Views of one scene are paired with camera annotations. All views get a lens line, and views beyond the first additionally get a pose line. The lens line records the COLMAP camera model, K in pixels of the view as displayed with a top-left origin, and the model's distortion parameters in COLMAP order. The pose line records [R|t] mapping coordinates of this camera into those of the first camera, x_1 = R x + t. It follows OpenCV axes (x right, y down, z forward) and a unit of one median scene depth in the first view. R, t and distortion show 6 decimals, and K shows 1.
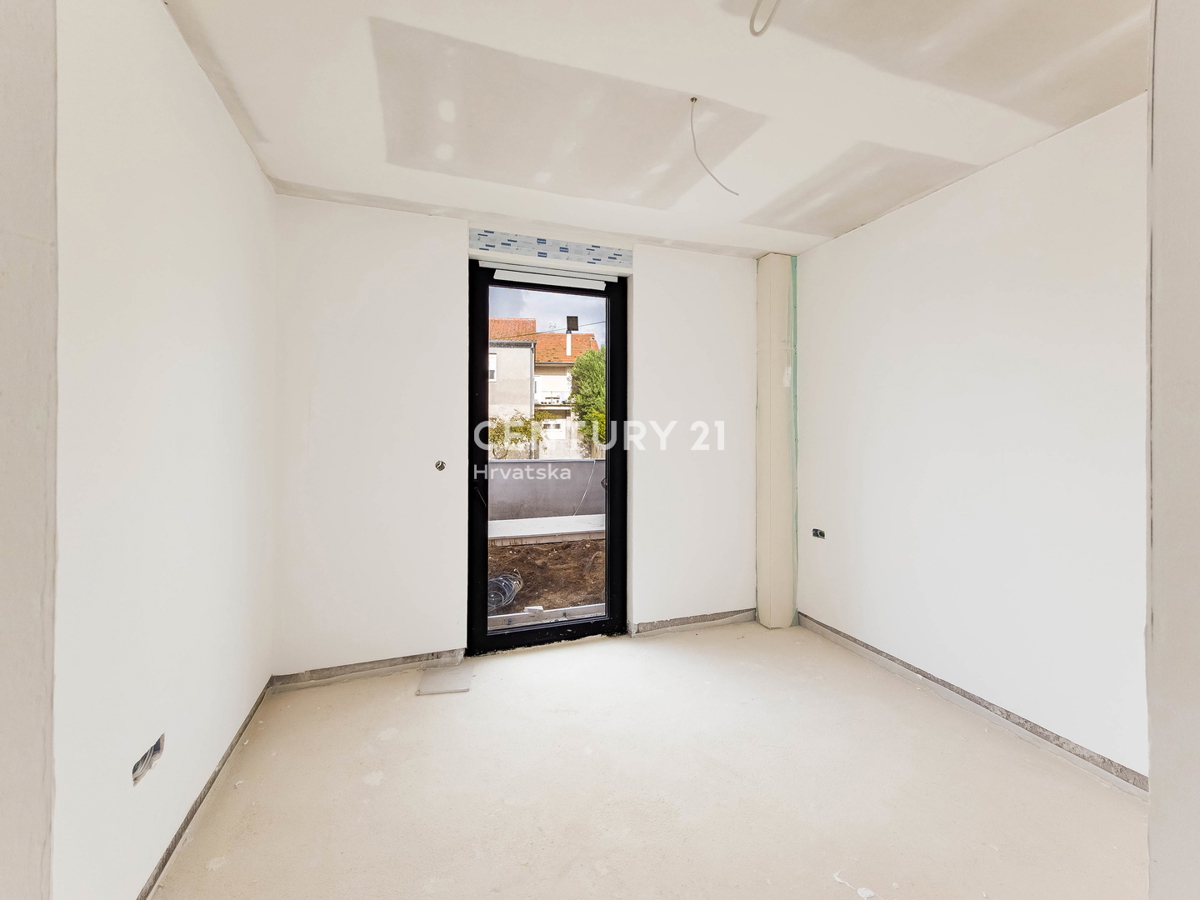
lens RADIAL K [[505.2, 0, 603.4], [0, 505.2, 427.7], [0, 0, 1]] dist [-0.002119, -0.002545]
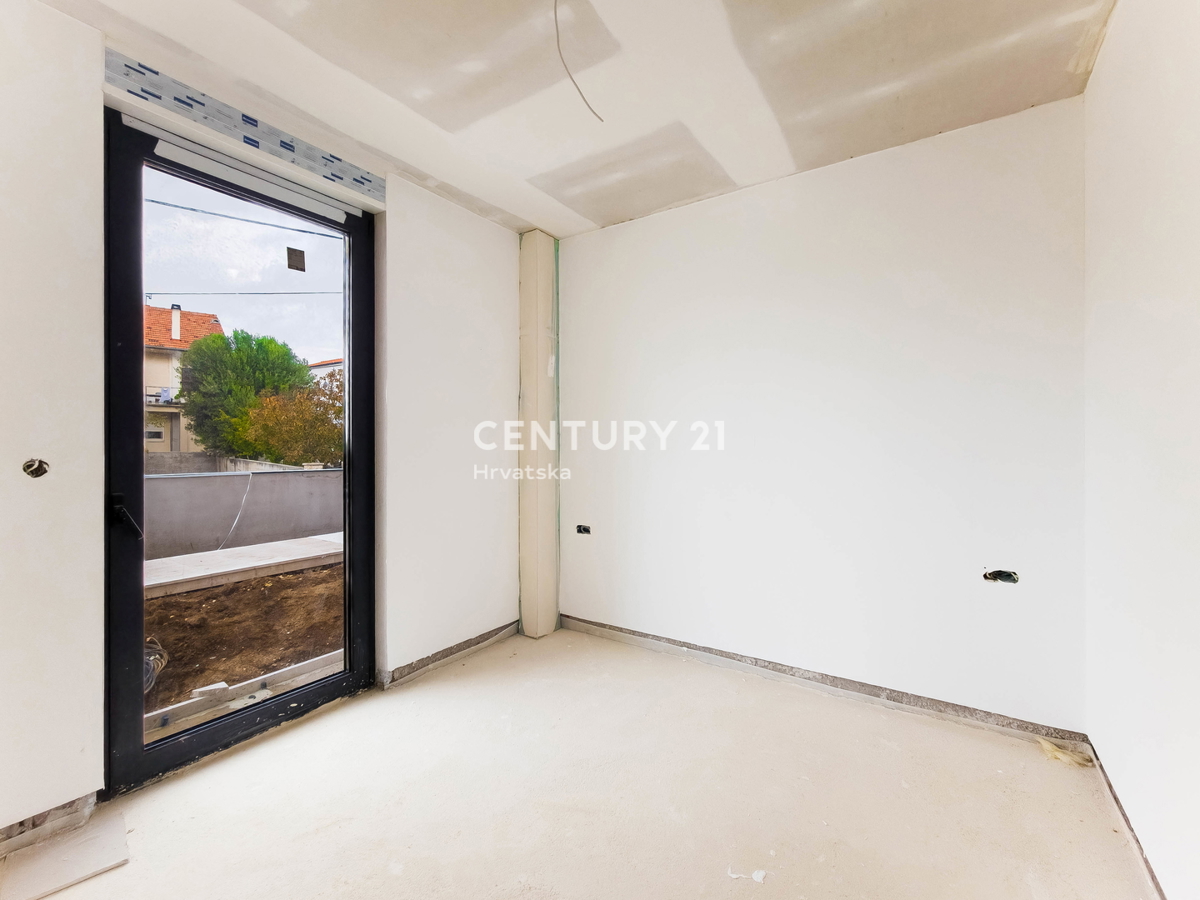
lens RADIAL K [[505.2, 0, 580.4], [0, 505.2, 446.0], [0, 0, 1]] dist [-0.002119, -0.002545]
pose [[0.809638, -0.003415, 0.586920, -0.155437], [-0.002922, 0.999947, 0.009849, 0.040958], [-0.586923, -0.009689, 0.809585, 0.217058]]
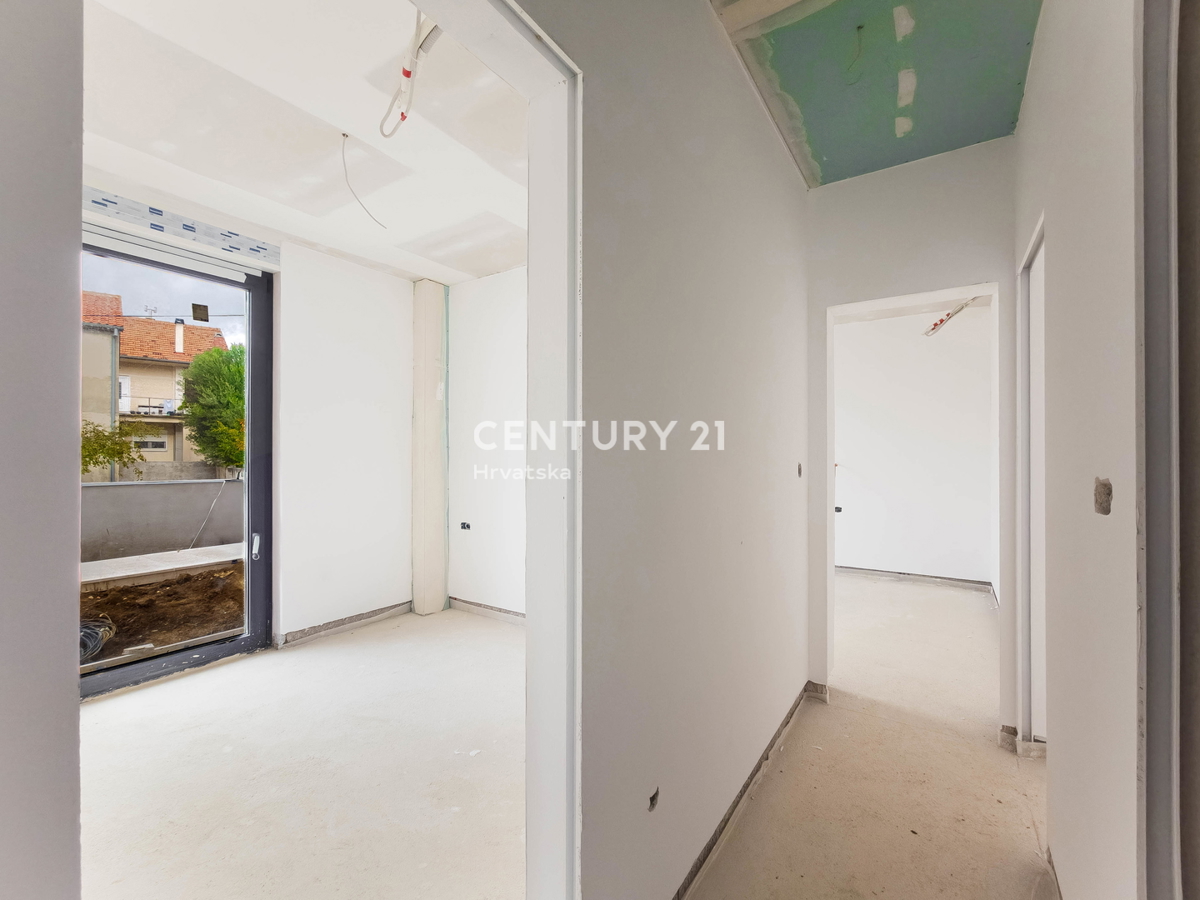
lens RADIAL K [[505.2, 0, 606.2], [0, 505.2, 456.0], [0, 0, 1]] dist [-0.002119, -0.002545]
pose [[0.803755, 0.000699, 0.594960, -0.014000], [-0.006600, 0.999948, 0.007741, 0.036288], [-0.594924, -0.010148, 0.803718, -0.150125]]
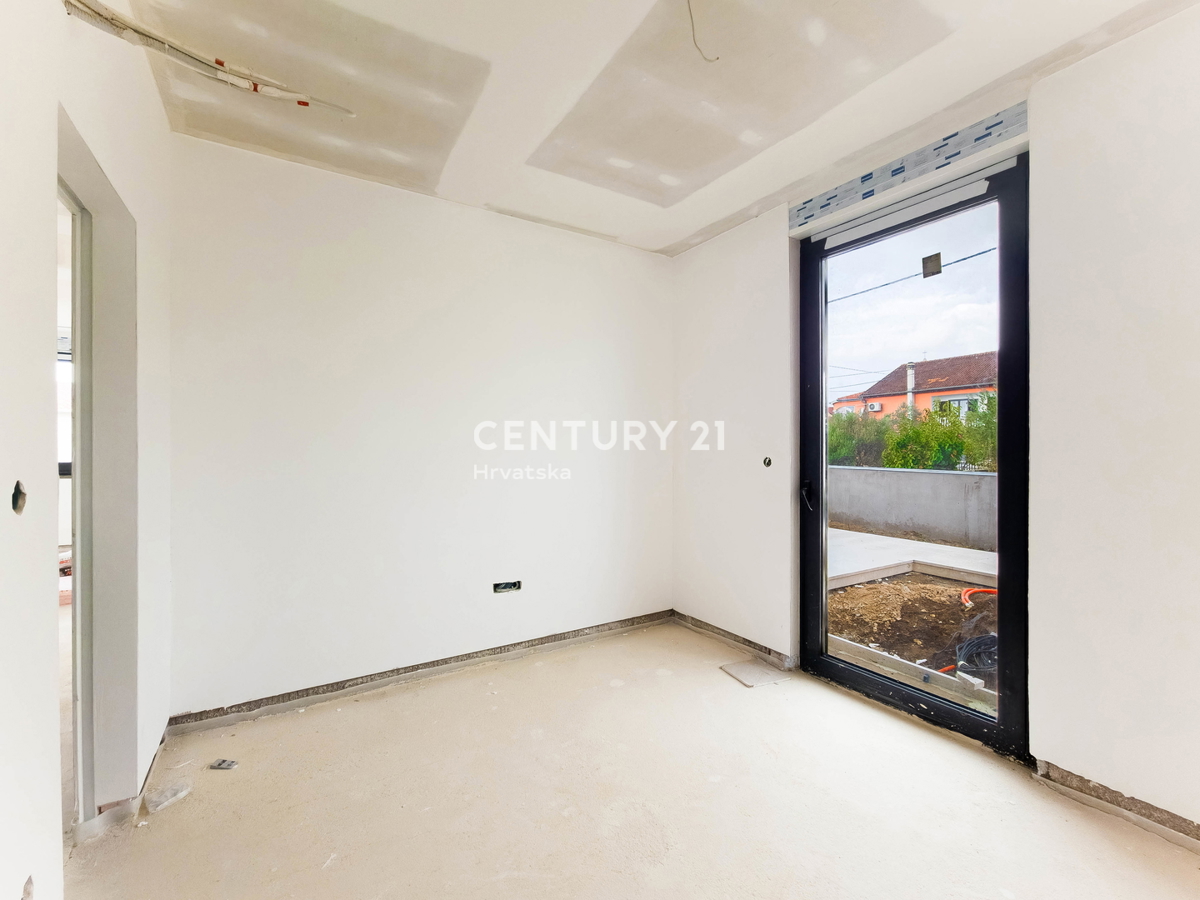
lens RADIAL K [[505.2, 0, 579.2], [0, 505.2, 444.5], [0, 0, 1]] dist [-0.002119, -0.002545]
pose [[0.199587, 0.000409, -0.979880, 0.531138], [0.015638, 0.999871, 0.003603, 0.028055], [0.979755, -0.016043, 0.199554, 0.400145]]
